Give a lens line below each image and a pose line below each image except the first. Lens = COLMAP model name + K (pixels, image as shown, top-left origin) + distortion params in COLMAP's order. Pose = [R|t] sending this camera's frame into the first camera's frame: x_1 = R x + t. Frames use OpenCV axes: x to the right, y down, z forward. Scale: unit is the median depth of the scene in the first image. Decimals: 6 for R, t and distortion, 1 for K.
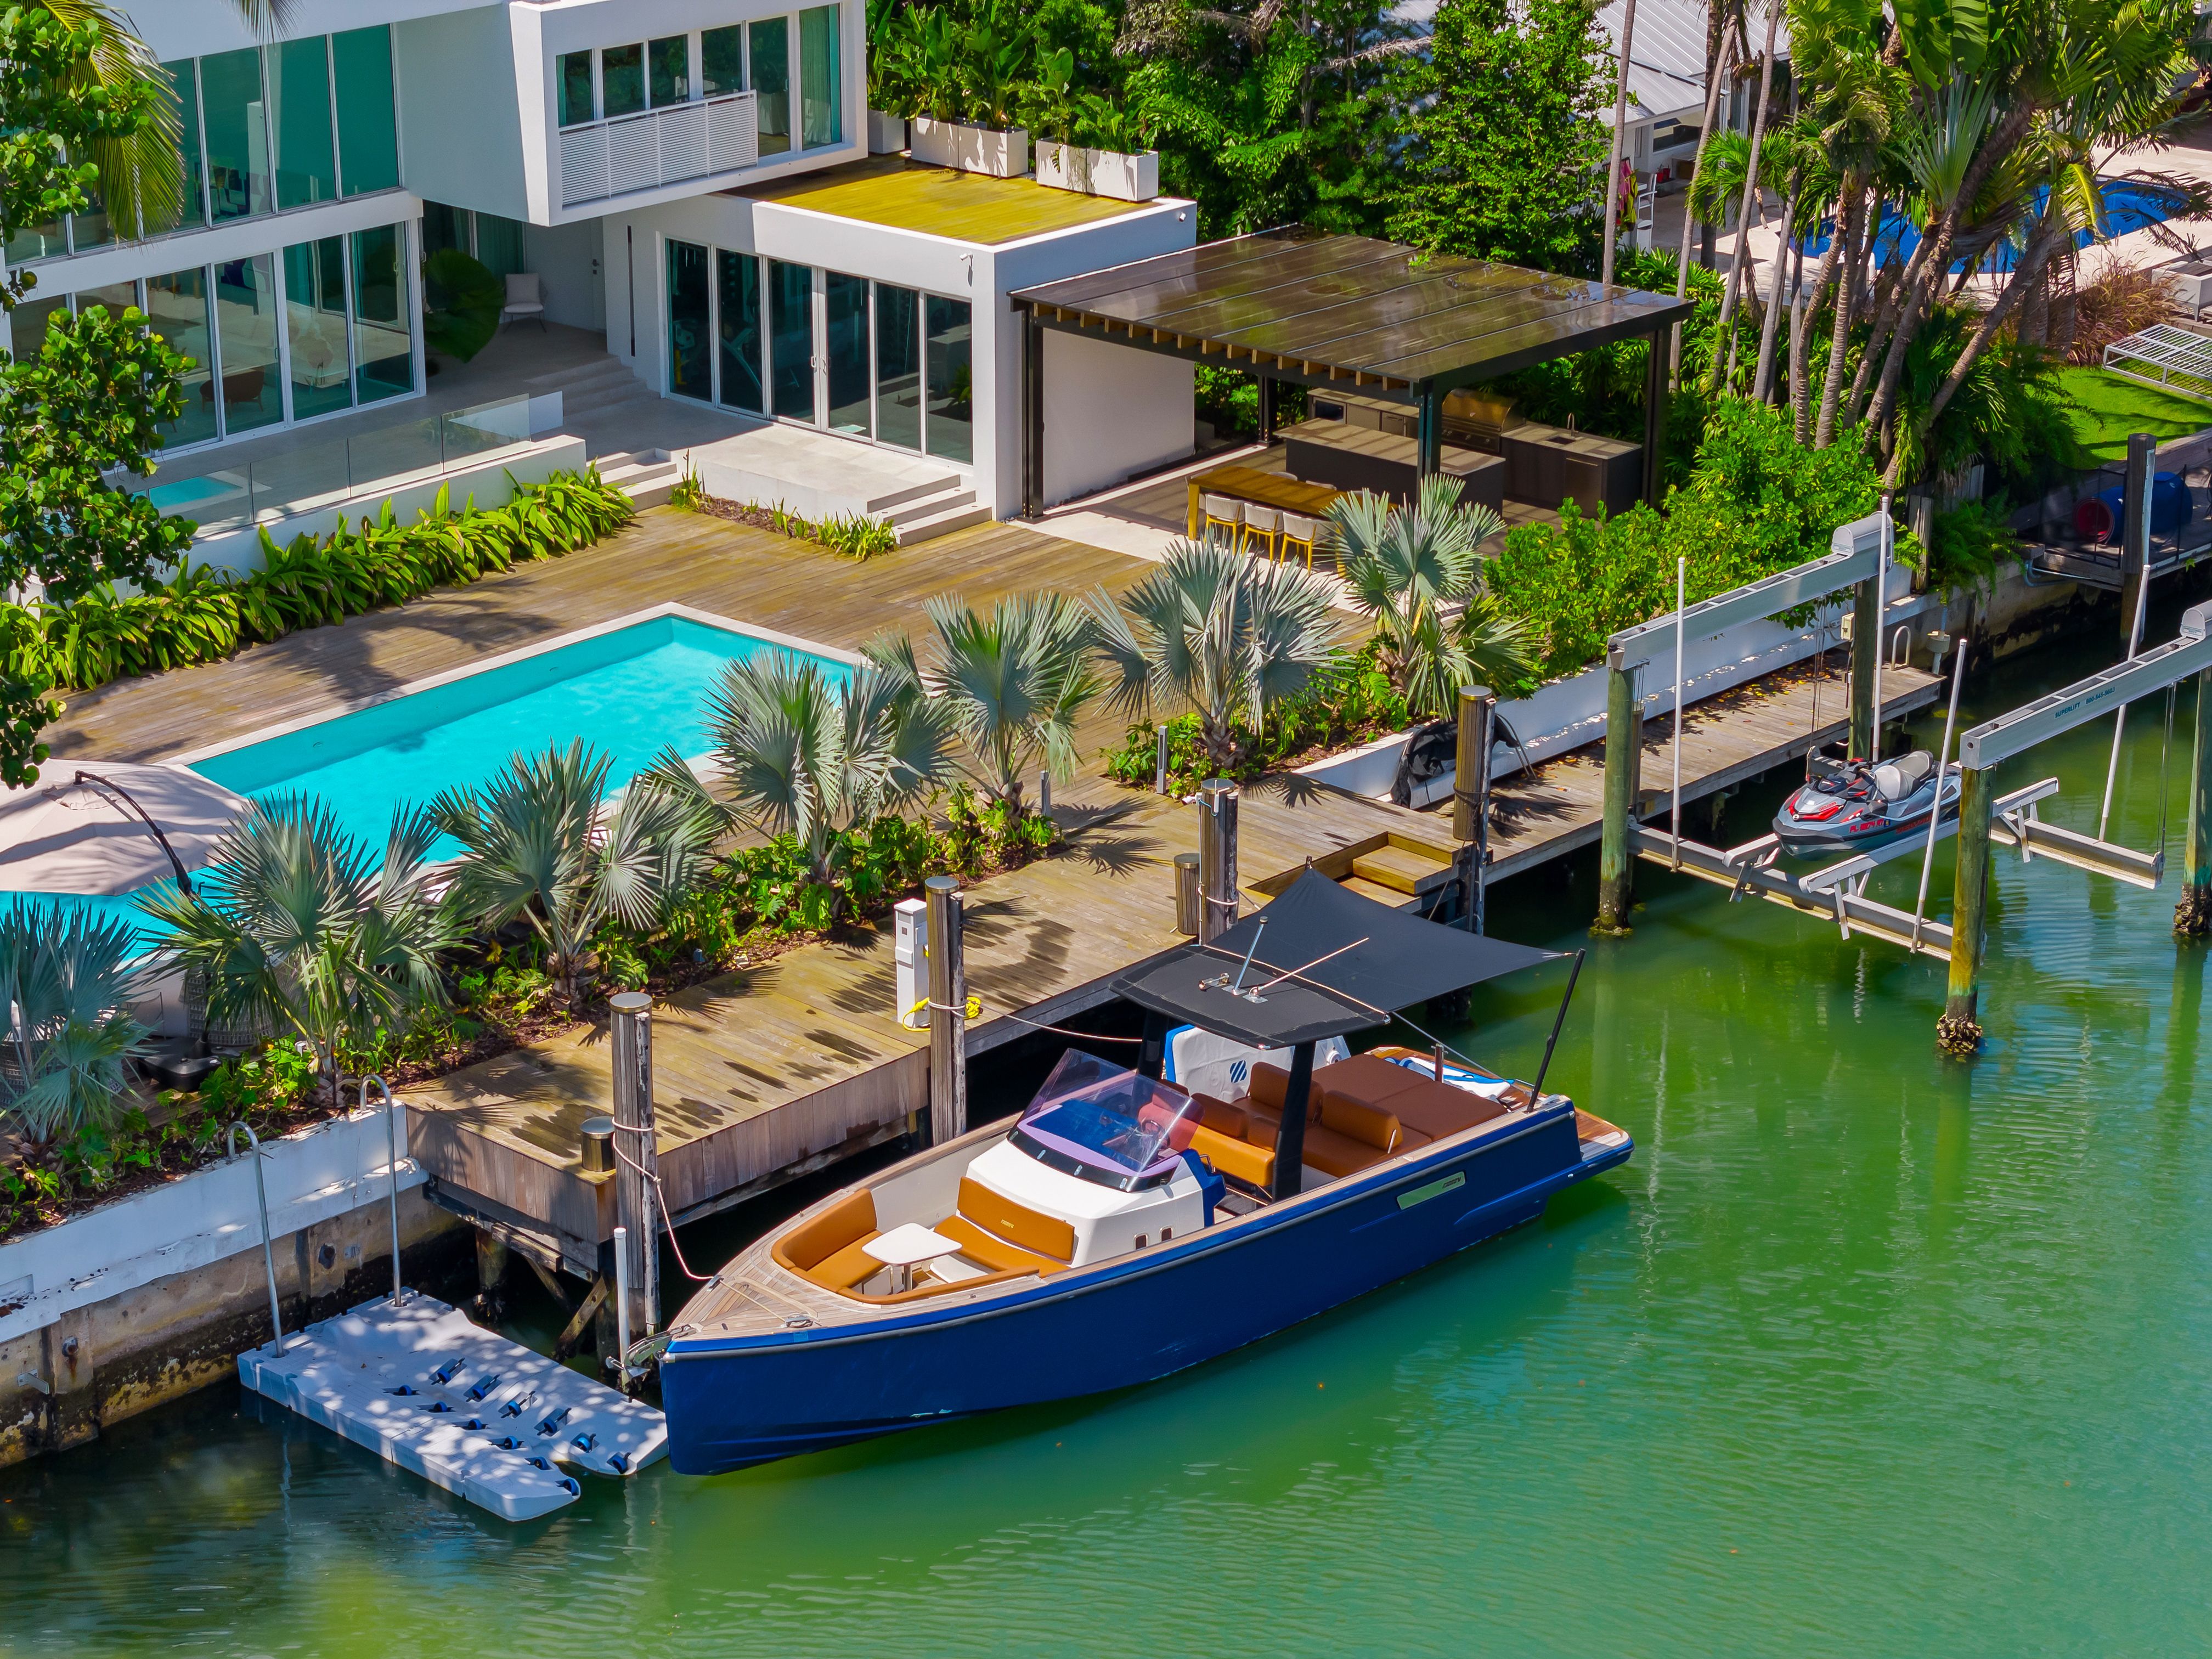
lens RADIAL K [[4363.5, 0, 1108.8], [0, 4363.5, 846.0], [0, 0, 1]] dist [-0.013844, 0.000000]
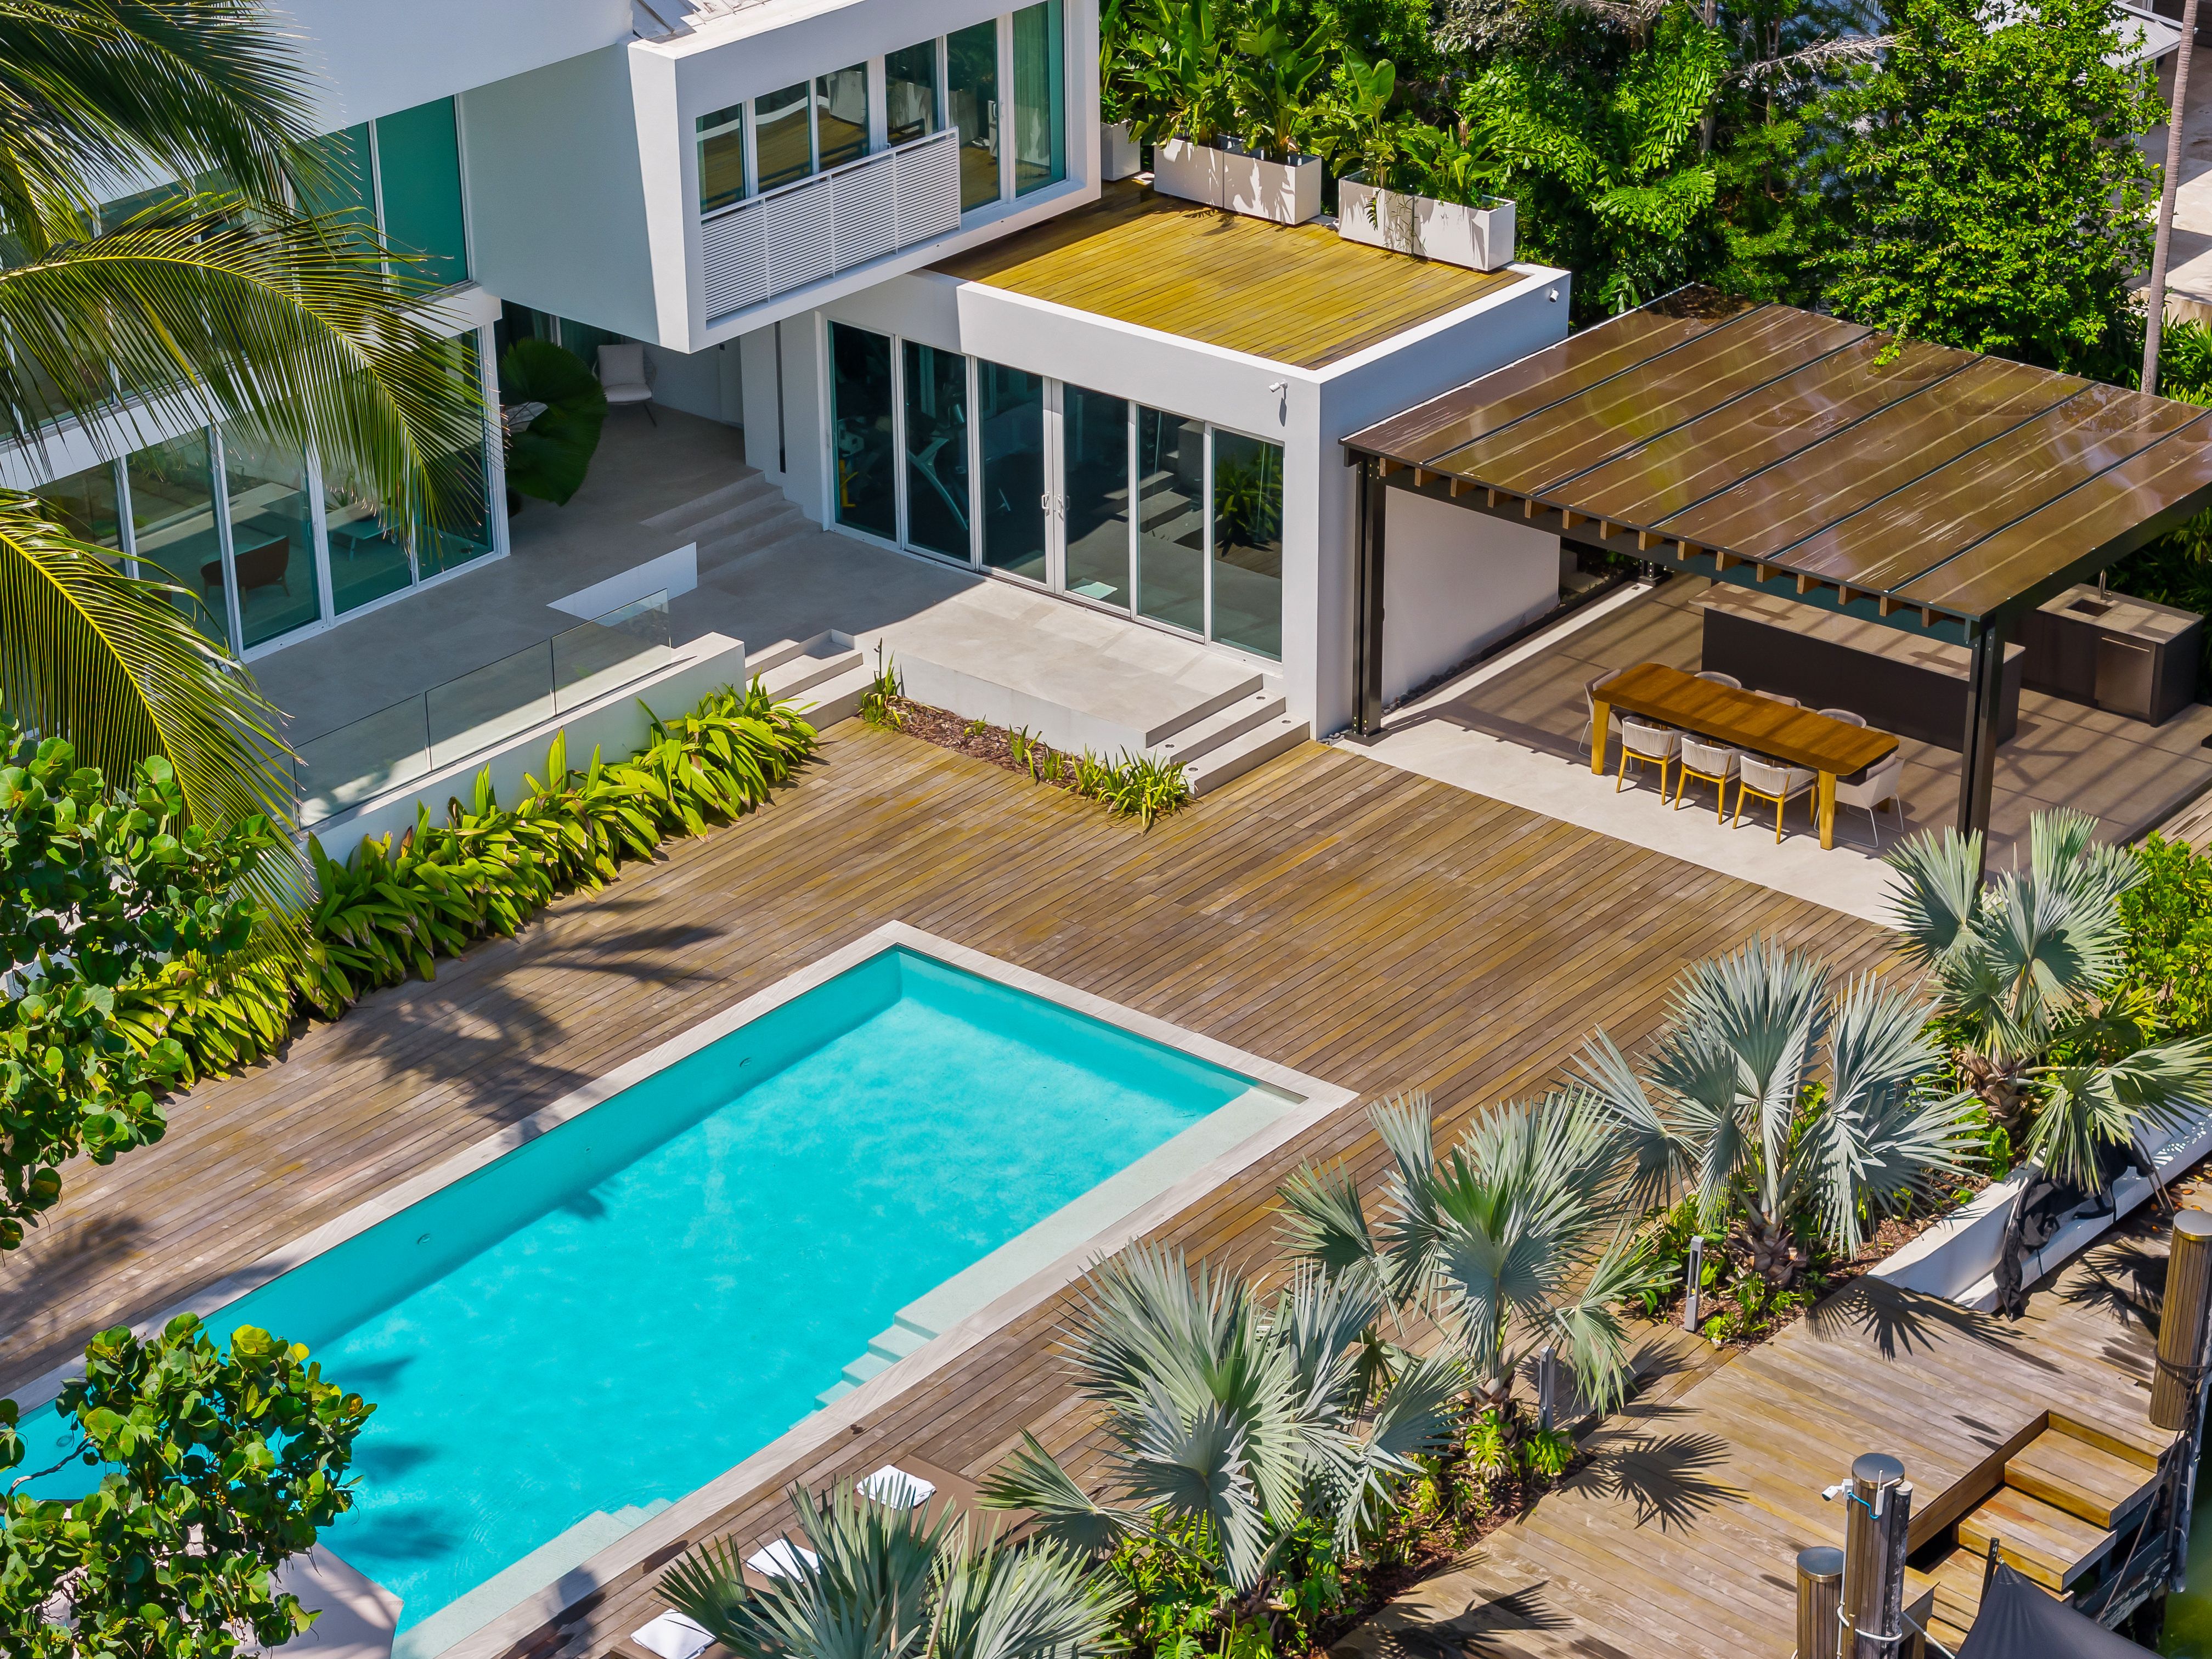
lens RADIAL K [[4363.5, 0, 1101.6], [0, 4363.5, 812.1], [0, 0, 1]] dist [-0.013844, 0.000000]
pose [[0.999569, -0.022541, 0.018807, -0.075008], [0.020699, 0.995455, 0.092958, -0.130192], [-0.020817, -0.092528, 0.995492, 0.279168]]
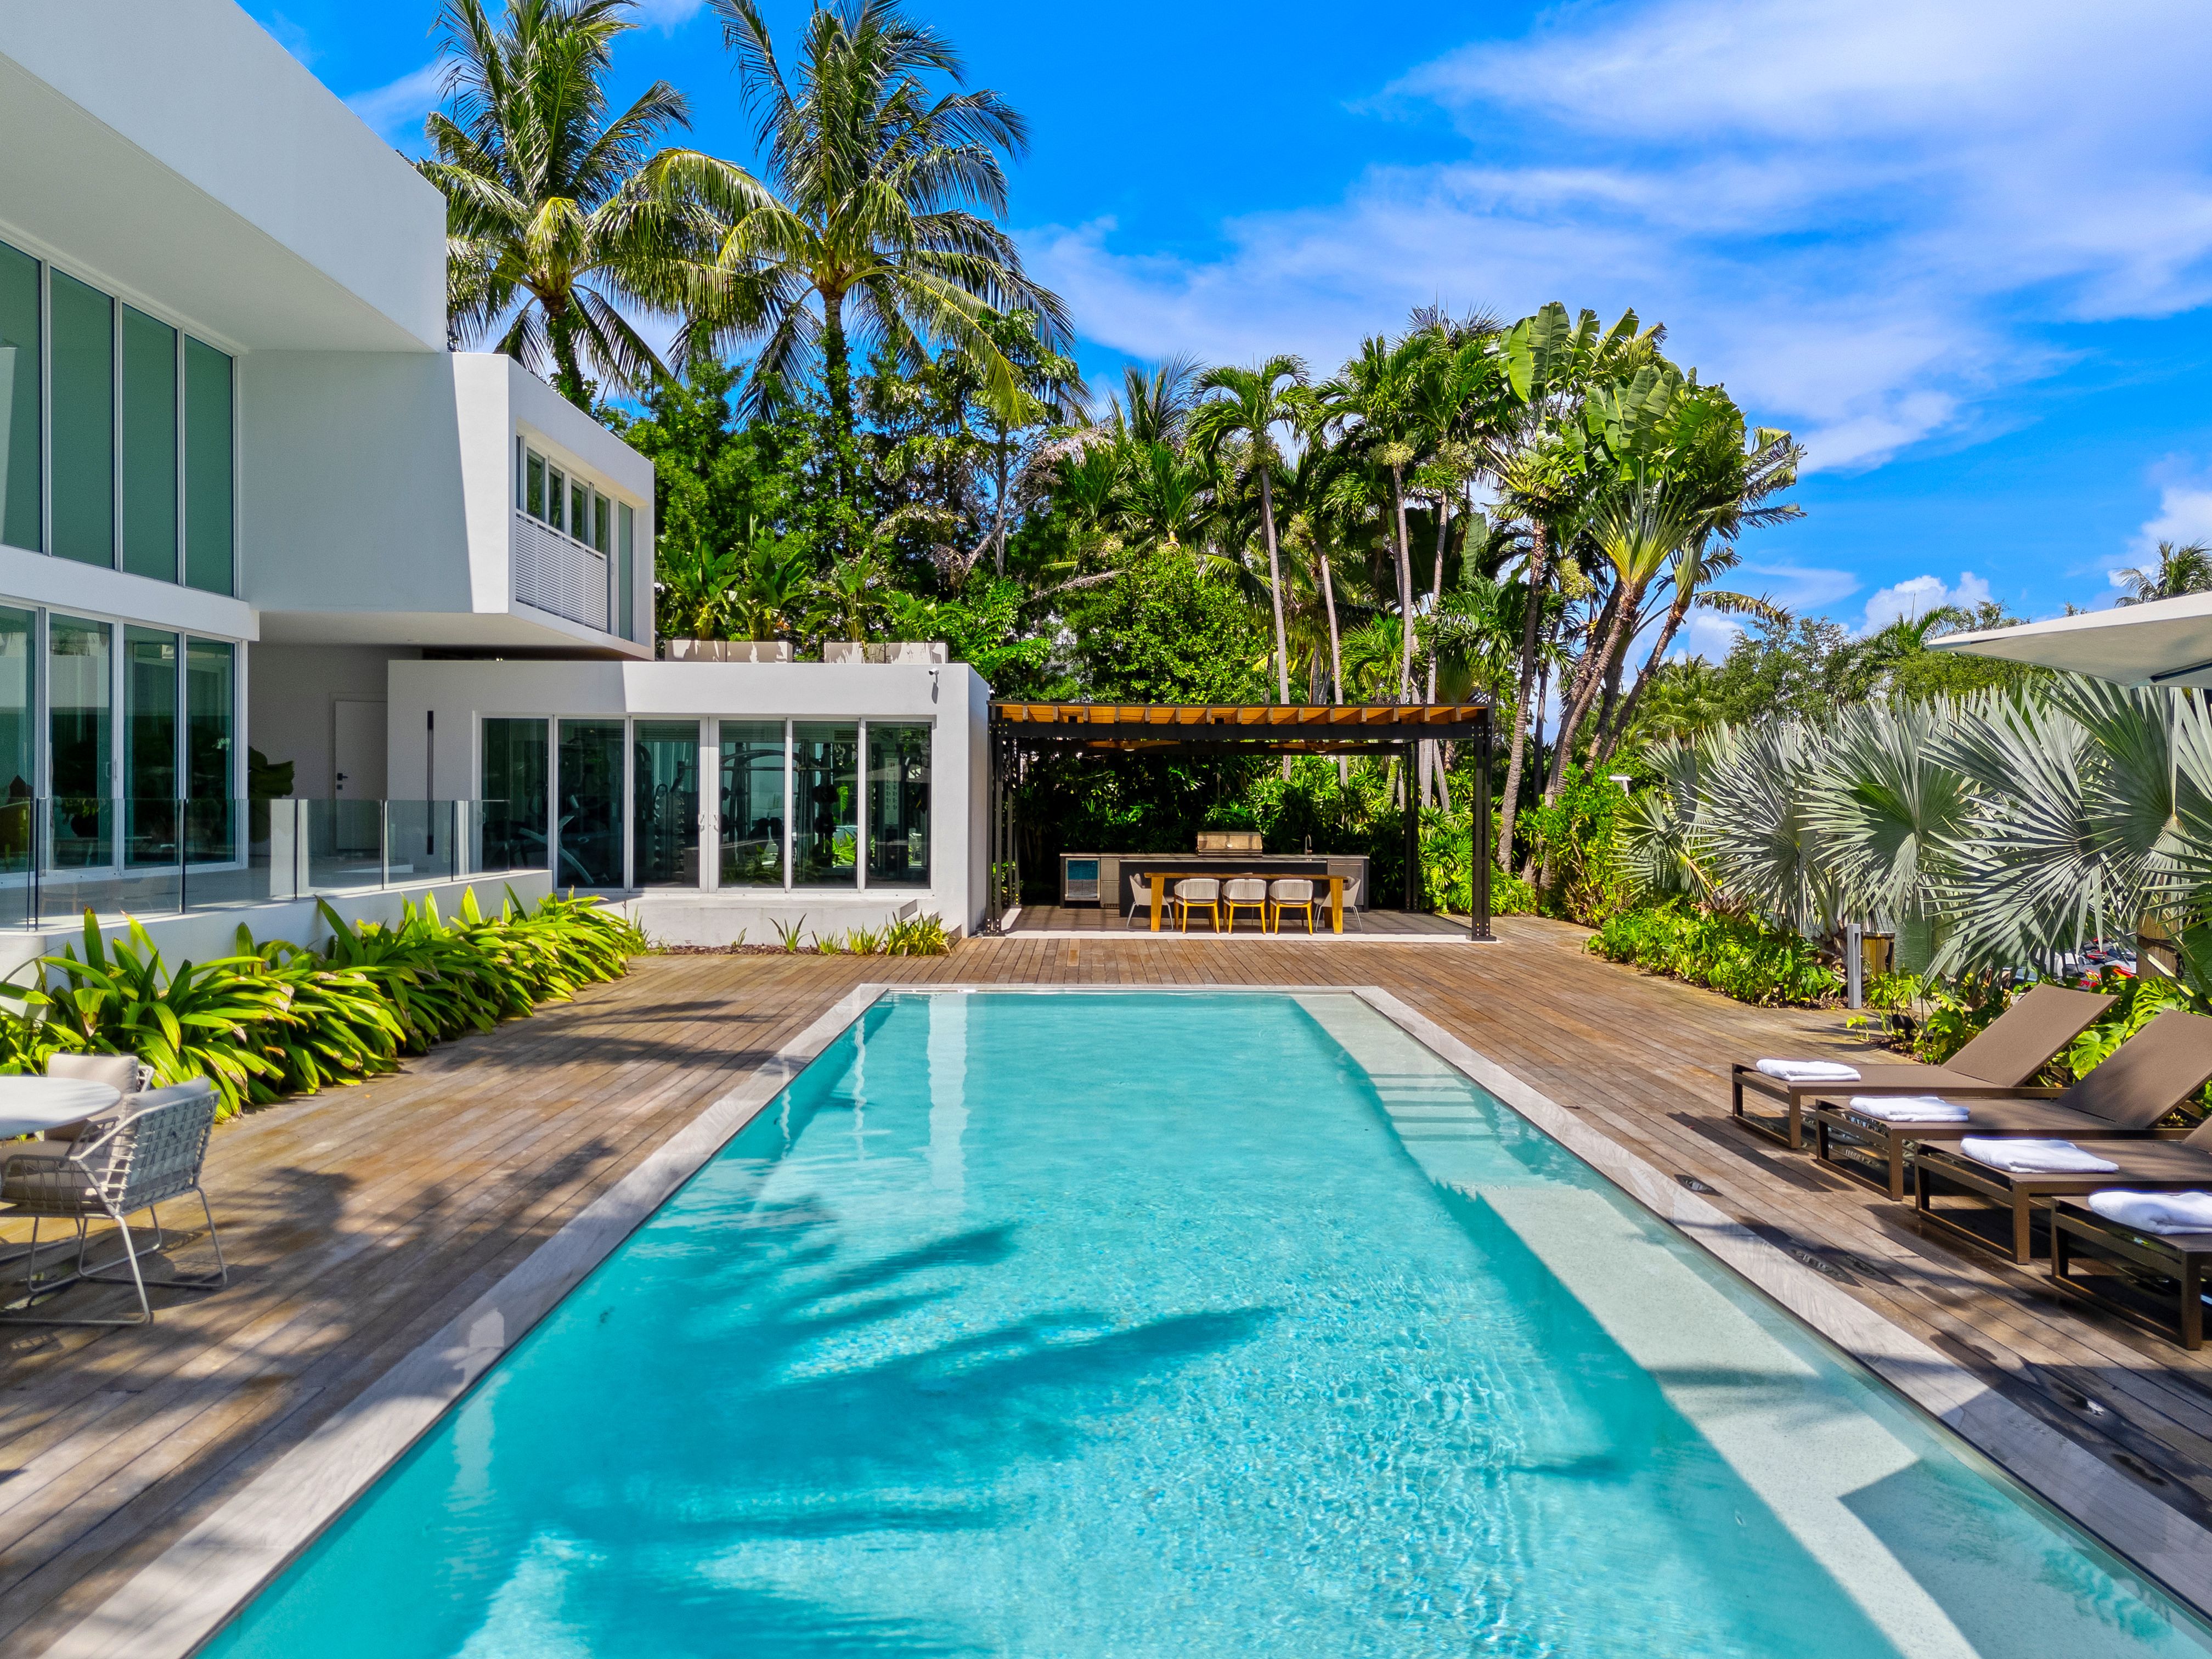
lens RADIAL K [[1613.0, 0, 1091.1], [0, 1613.0, 816.2], [0, 0, 1]] dist [0.104471, -0.012383]
pose [[0.746434, 0.001461, 0.665458, -0.250160], [0.225444, 0.940308, -0.254942, 0.000167], [-0.626108, 0.340321, 0.701549, 0.710008]]
